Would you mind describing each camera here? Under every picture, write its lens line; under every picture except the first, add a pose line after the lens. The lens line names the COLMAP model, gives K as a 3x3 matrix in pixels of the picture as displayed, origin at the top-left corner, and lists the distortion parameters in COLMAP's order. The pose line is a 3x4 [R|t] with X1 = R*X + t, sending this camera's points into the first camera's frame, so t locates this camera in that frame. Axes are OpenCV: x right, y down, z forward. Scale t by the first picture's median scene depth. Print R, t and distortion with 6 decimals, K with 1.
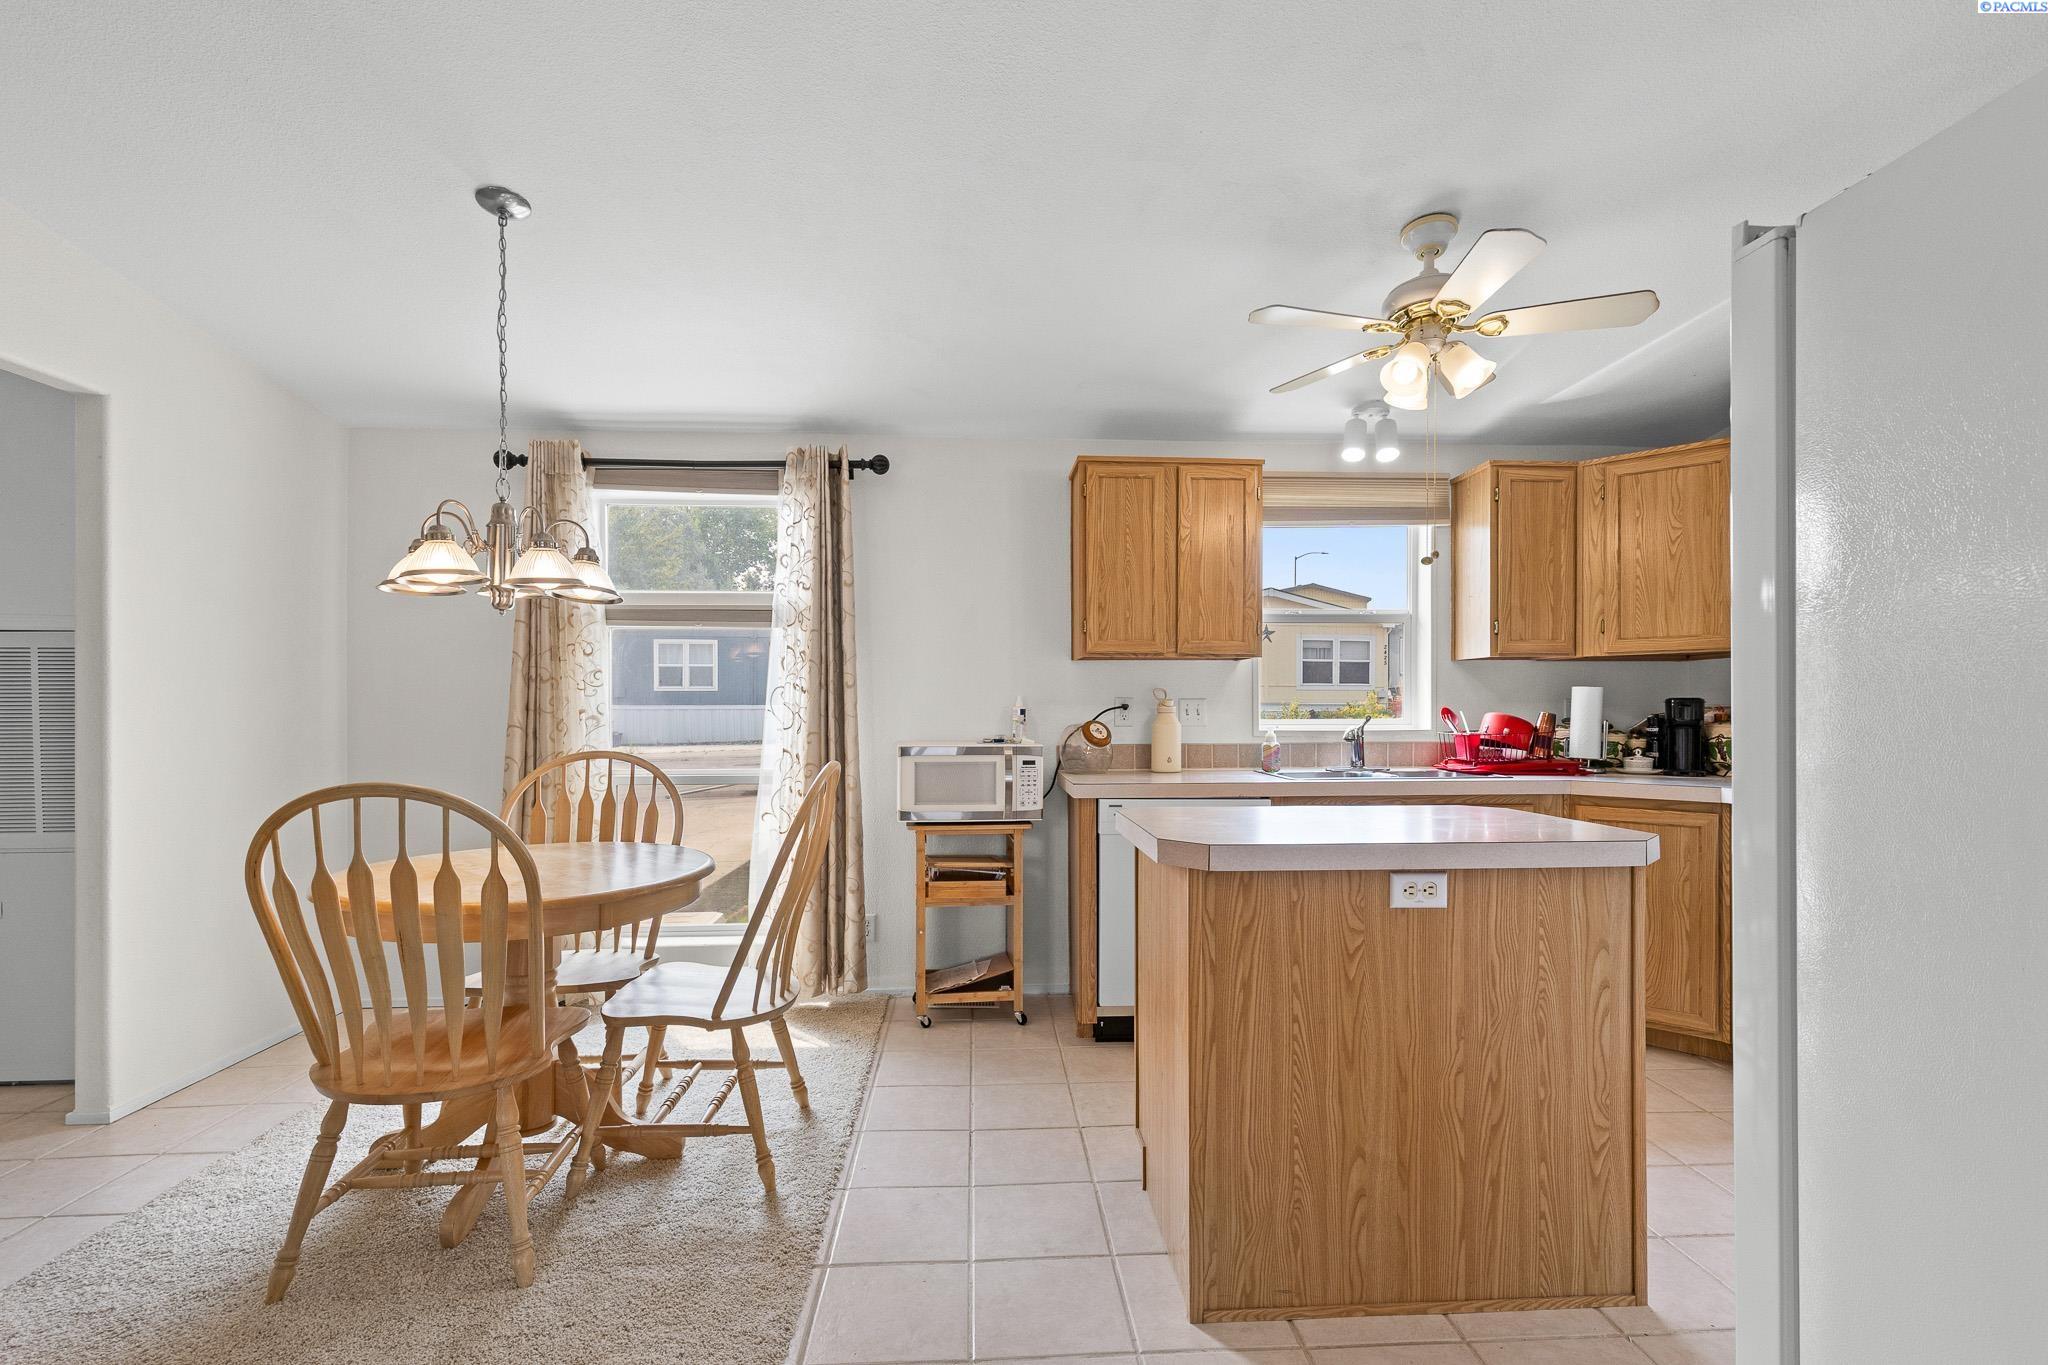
lens RADIAL K [[904.7, 0, 1038.0], [0, 904.7, 715.7], [0, 0, 1]] dist [0.000977, 0.000127]
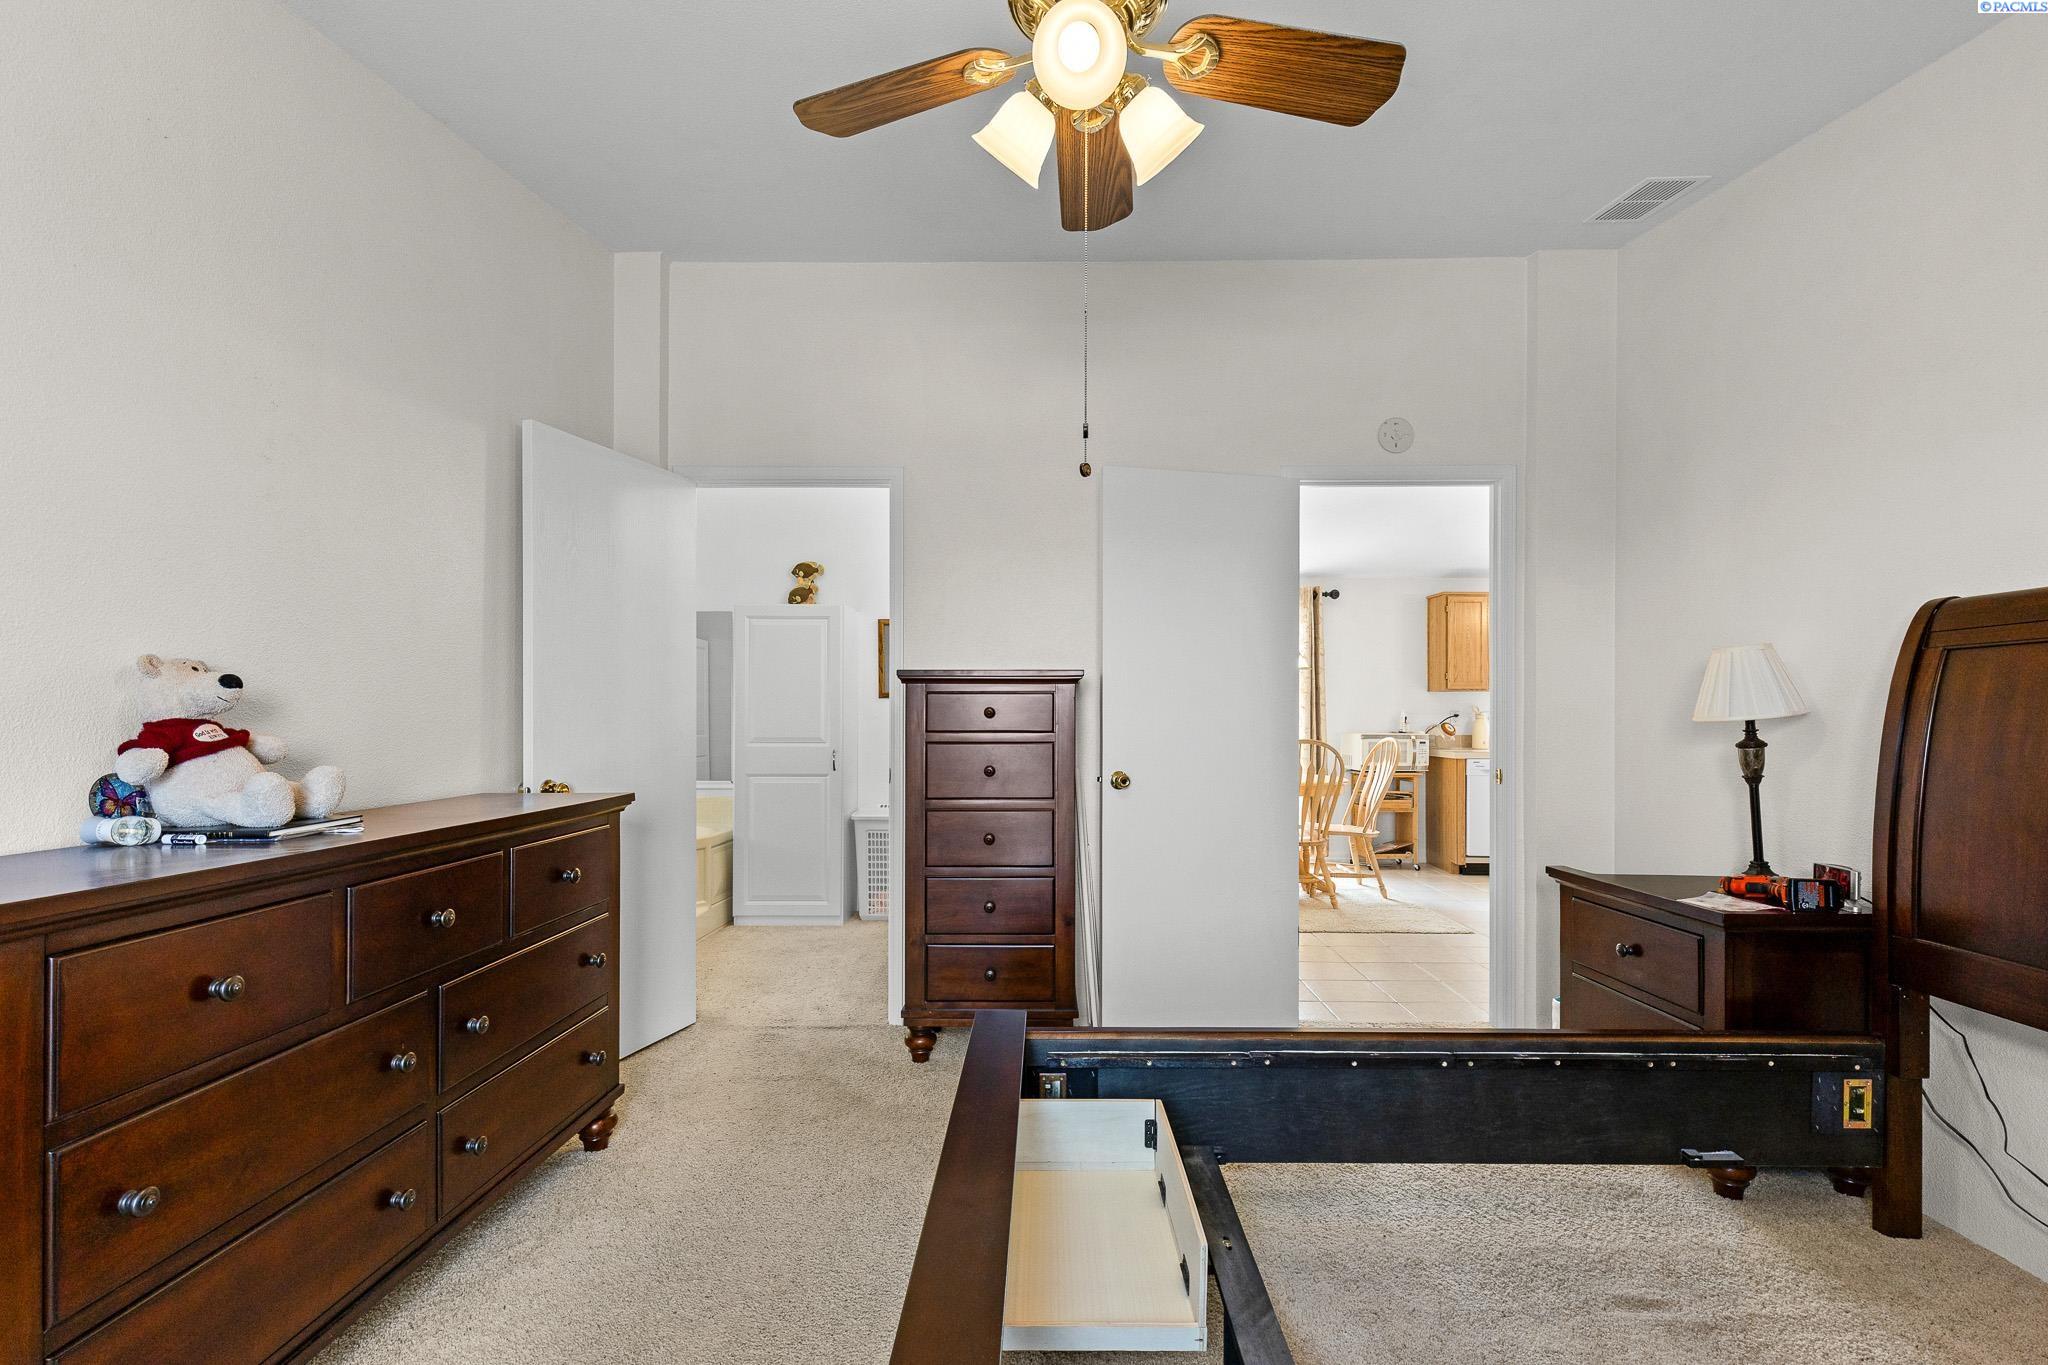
lens RADIAL K [[922.8, 0, 1020.7], [0, 922.8, 713.0], [0, 0, 1]] dist [0.011173, -0.007899]
pose [[0.998445, 0.002188, -0.055703, -0.764544], [-0.002828, 0.999931, -0.011421, 0.011496], [0.055674, 0.011561, 0.998382, -1.082161]]
